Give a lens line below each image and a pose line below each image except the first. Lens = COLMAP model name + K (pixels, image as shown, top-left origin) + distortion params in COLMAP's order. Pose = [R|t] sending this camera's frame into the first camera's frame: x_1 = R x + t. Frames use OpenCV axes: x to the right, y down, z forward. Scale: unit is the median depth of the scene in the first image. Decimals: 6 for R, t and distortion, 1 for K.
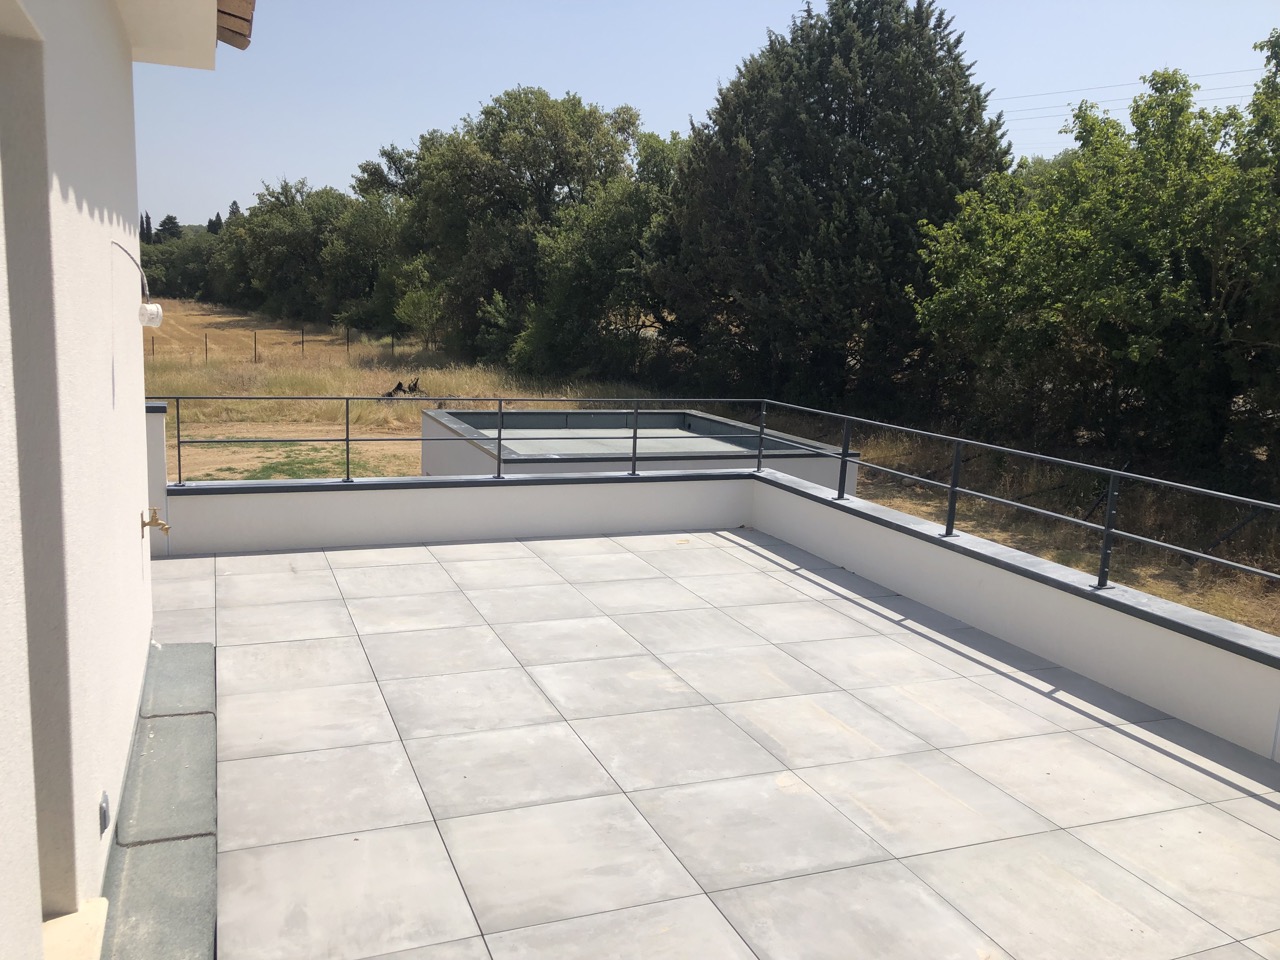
lens RADIAL K [[1041.5, 0, 637.5], [0, 1041.5, 476.8], [0, 0, 1]] dist [0.047937, -0.058535]
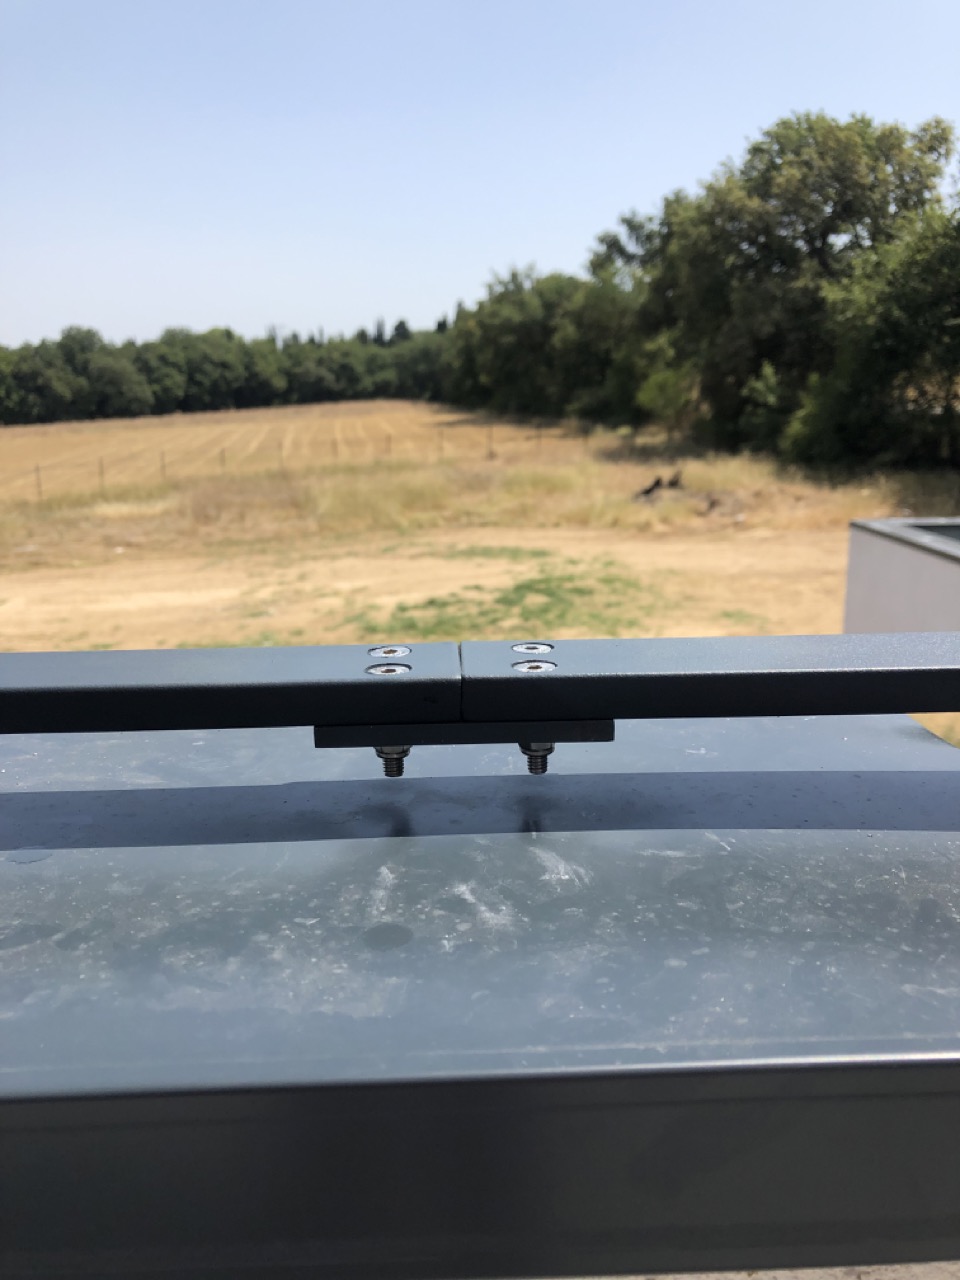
lens RADIAL K [[1056.6, 0, 484.1], [0, 1056.6, 609.5], [0, 0, 1]] dist [0.035782, -0.056750]
pose [[0.942759, 0.018737, -0.332948, -0.058114], [-0.006533, 0.999266, 0.037737, -0.011855], [0.333410, -0.033402, 0.942190, 0.116481]]
